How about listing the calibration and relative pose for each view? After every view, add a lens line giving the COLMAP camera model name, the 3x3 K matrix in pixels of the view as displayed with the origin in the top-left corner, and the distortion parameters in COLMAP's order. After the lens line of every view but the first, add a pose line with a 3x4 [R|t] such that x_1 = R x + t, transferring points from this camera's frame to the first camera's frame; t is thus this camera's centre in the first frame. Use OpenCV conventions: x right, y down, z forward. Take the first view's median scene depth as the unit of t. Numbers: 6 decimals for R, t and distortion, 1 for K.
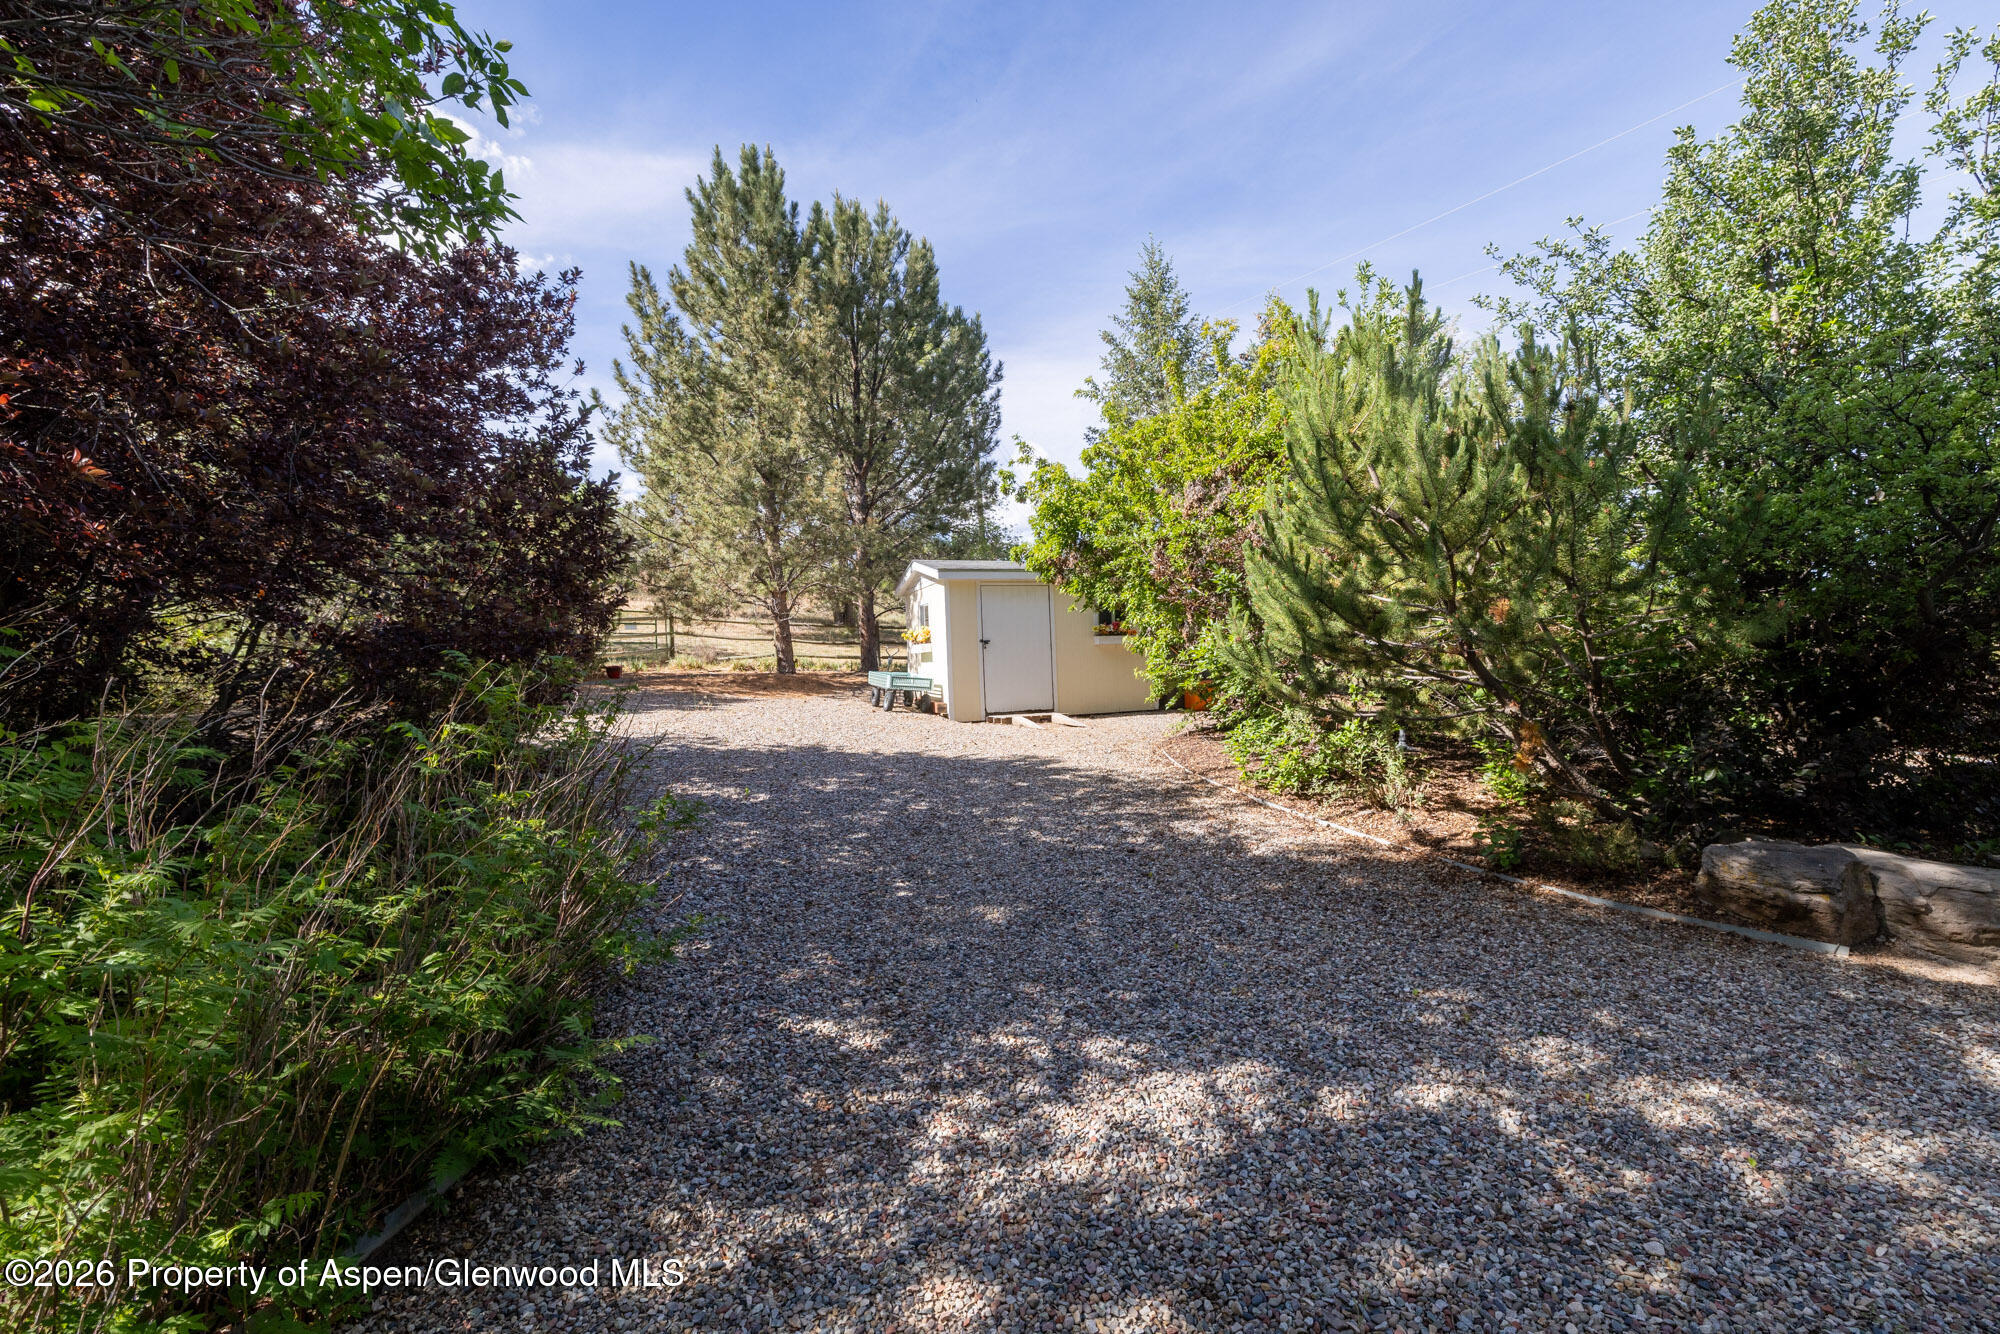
lens RADIAL K [[837.1, 0, 1008.1], [0, 837.1, 680.0], [0, 0, 1]] dist [-0.000828, -0.000594]
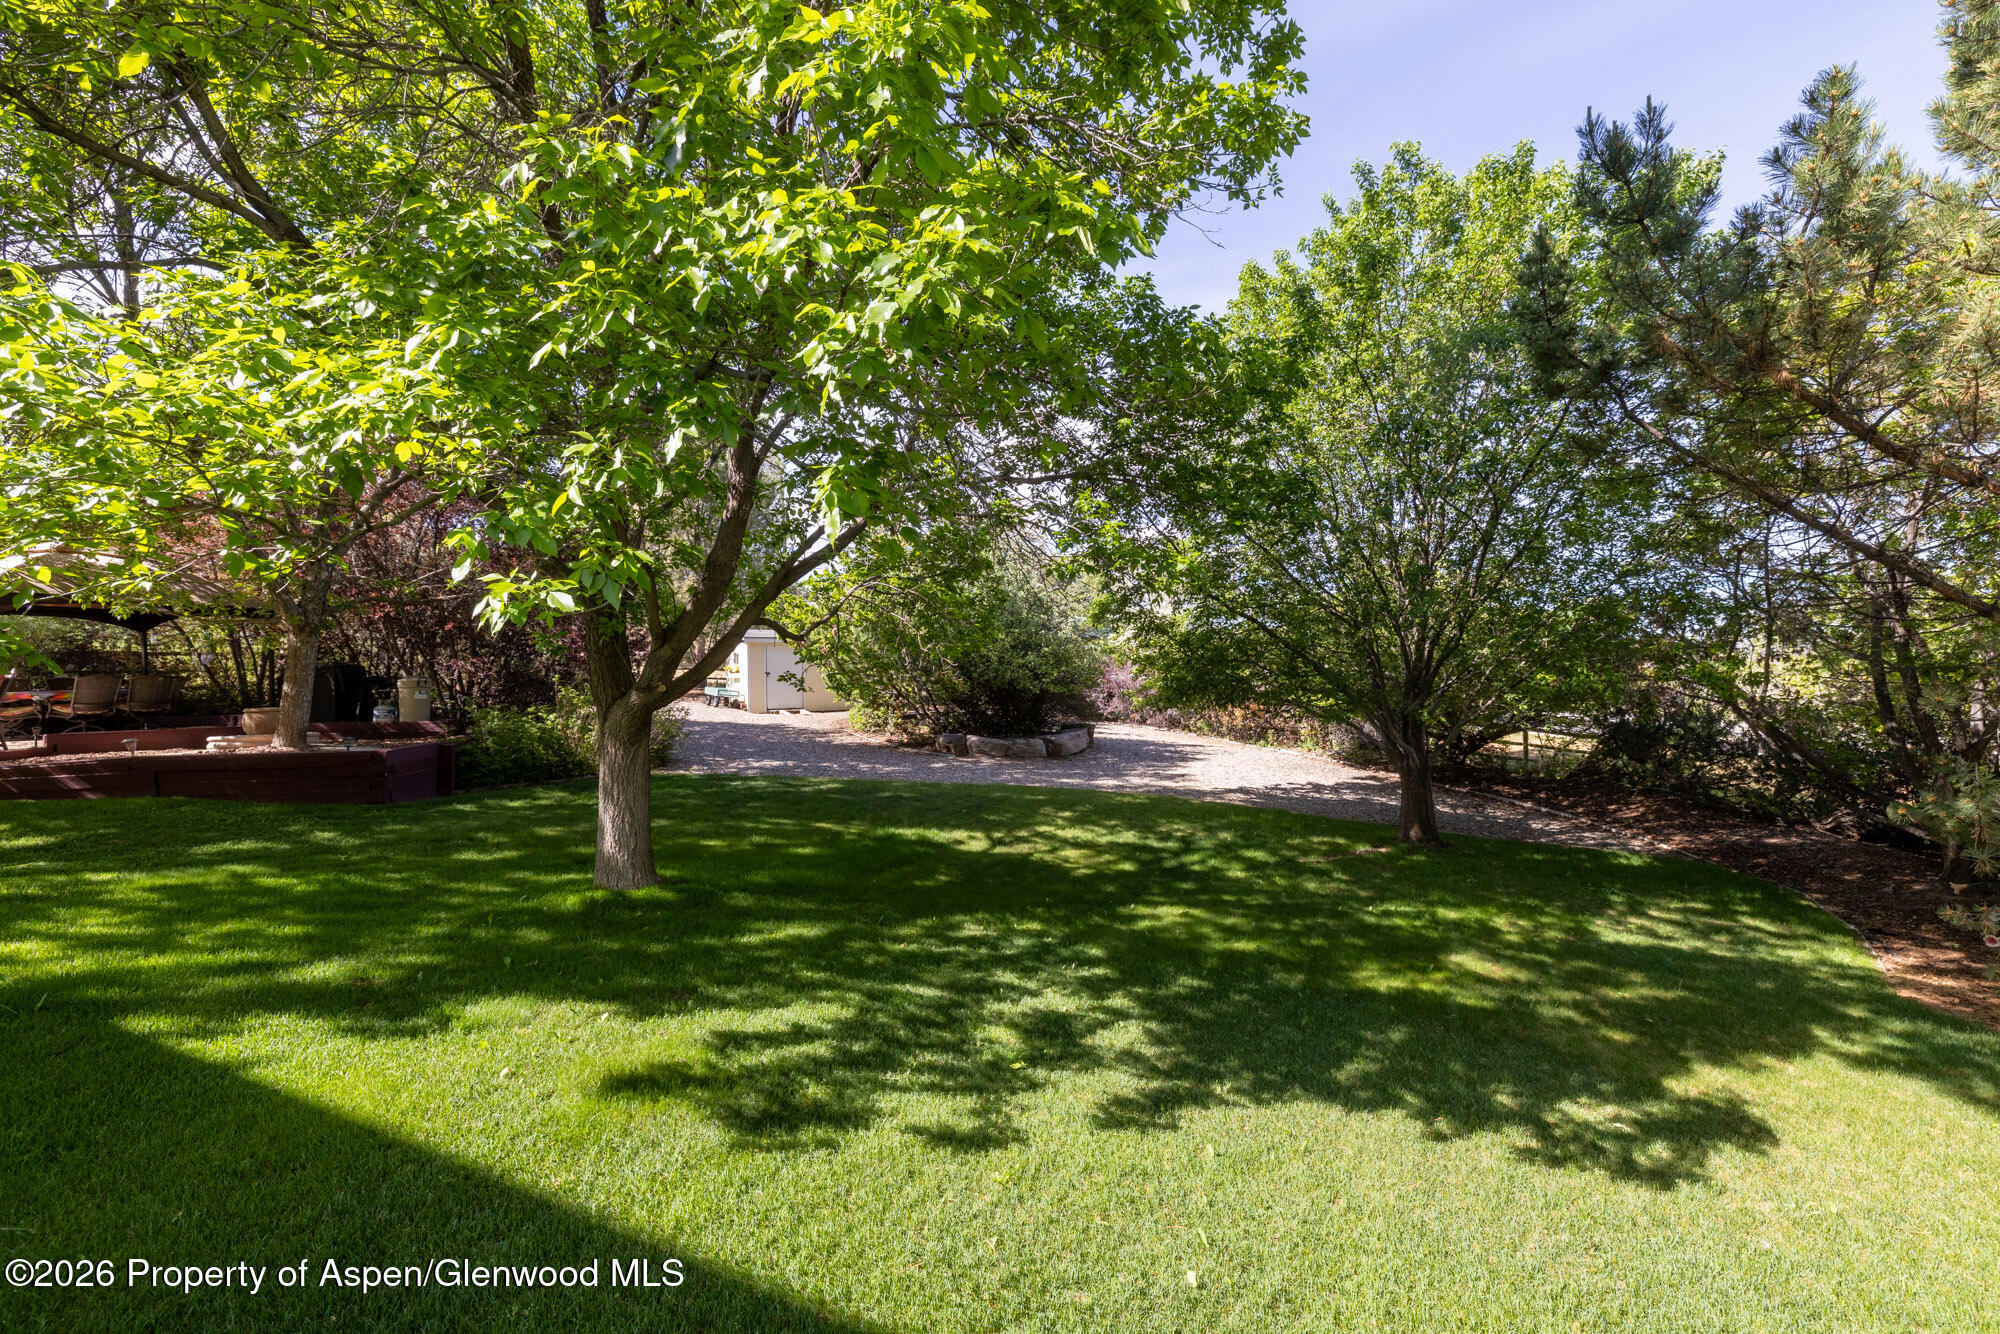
lens RADIAL K [[837.1, 0, 1003.3], [0, 837.1, 673.6], [0, 0, 1]] dist [-0.000828, -0.000594]
pose [[0.979087, 0.021032, 0.202351, 0.098802], [-0.015086, 0.999409, -0.030879, 0.006720], [-0.202881, 0.027180, 0.978826, -0.882328]]
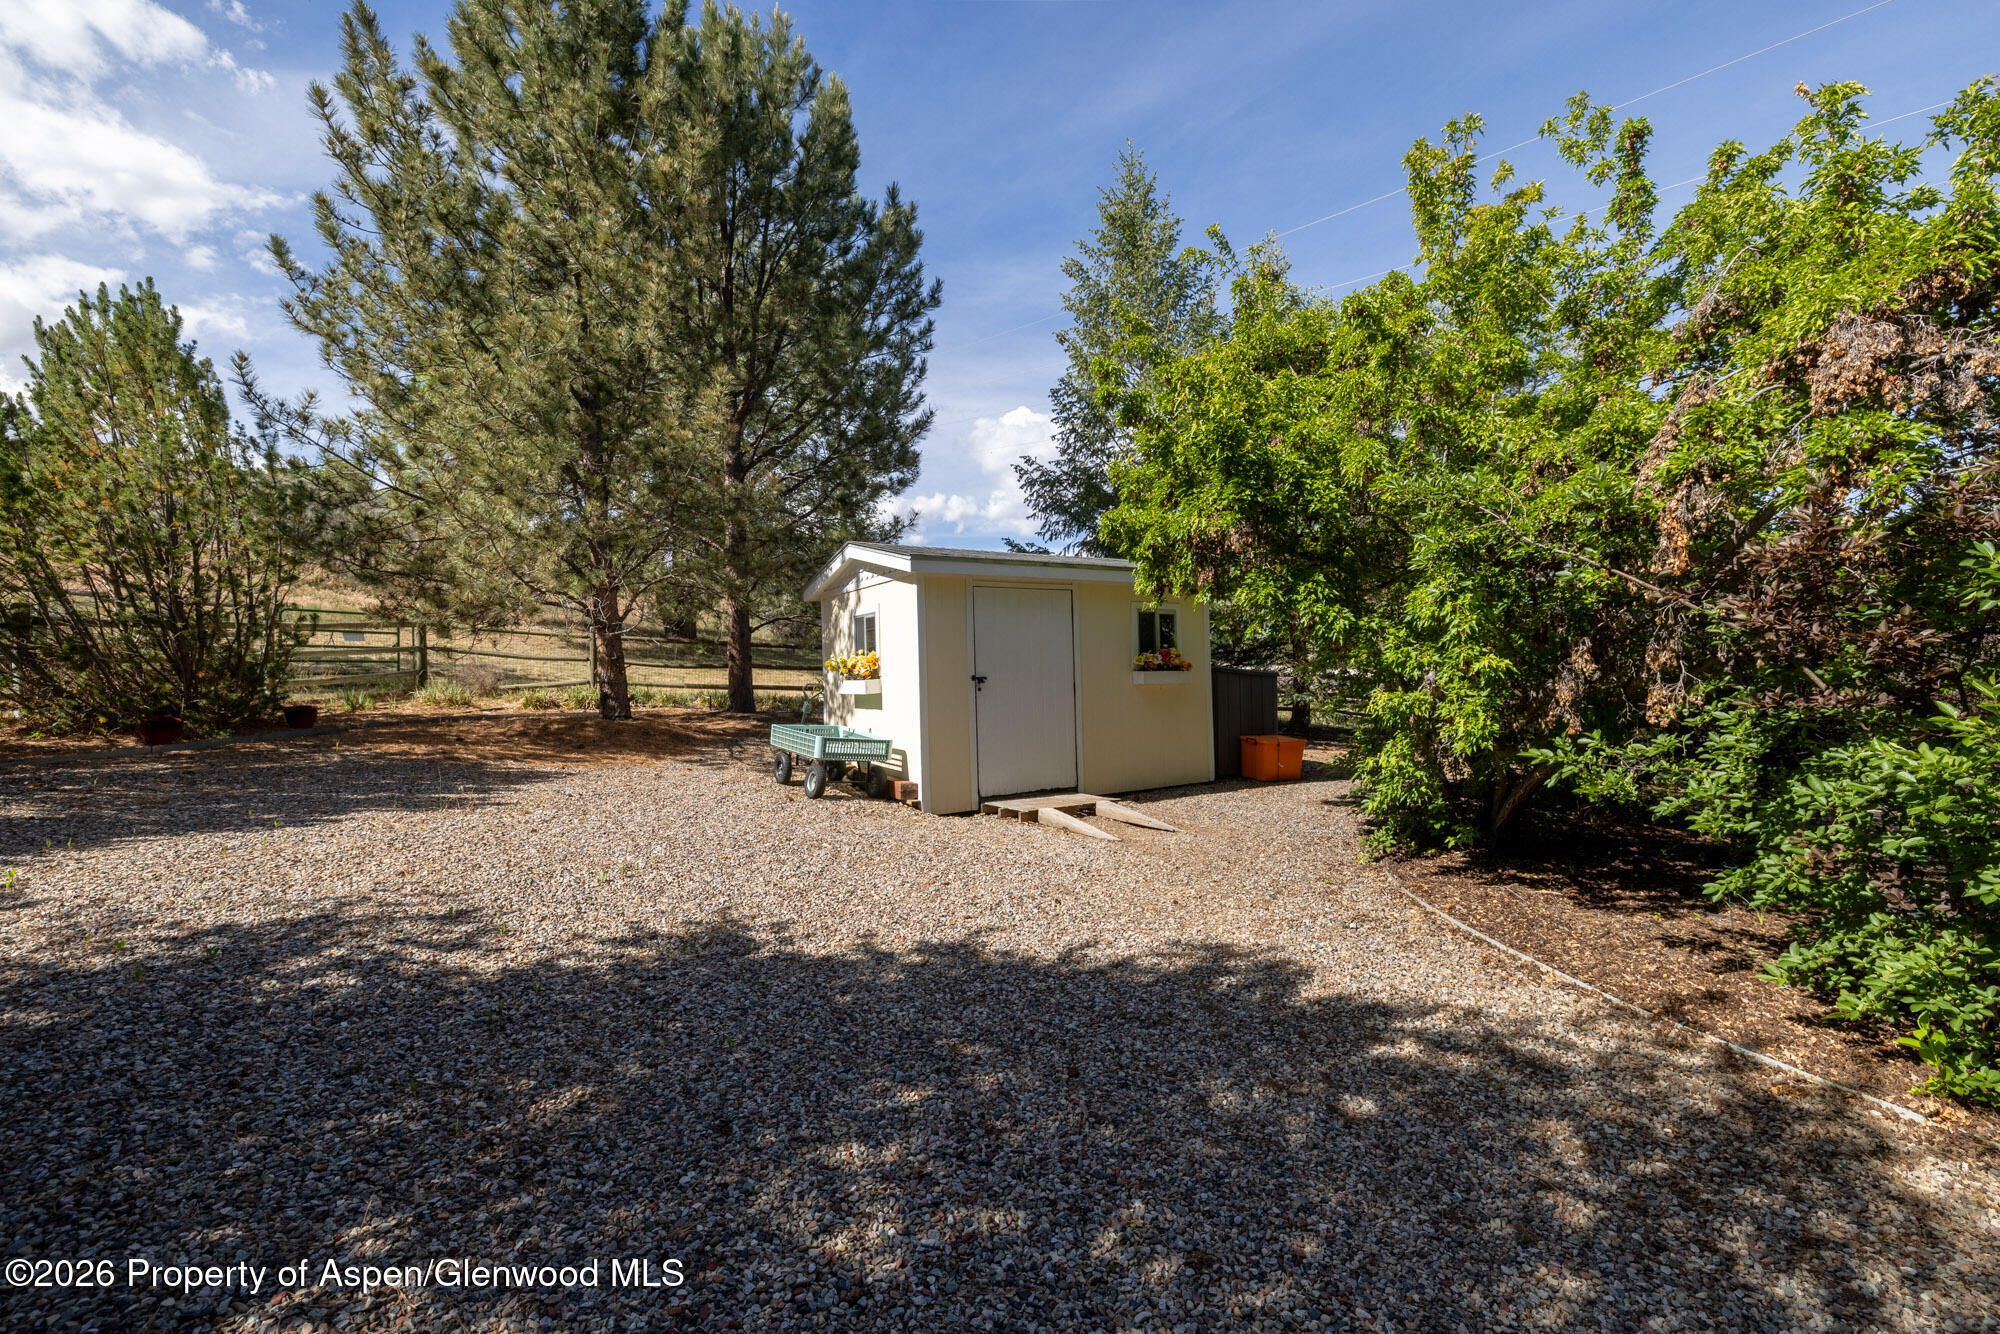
lens RADIAL K [[837.1, 0, 1001.9], [0, 837.1, 683.4], [0, 0, 1]] dist [-0.000828, -0.000594]
pose [[0.979855, 0.011847, 0.199358, -0.108595], [-0.009379, 0.999867, -0.013318, -0.028777], [-0.199490, 0.011180, 0.979836, 0.331888]]
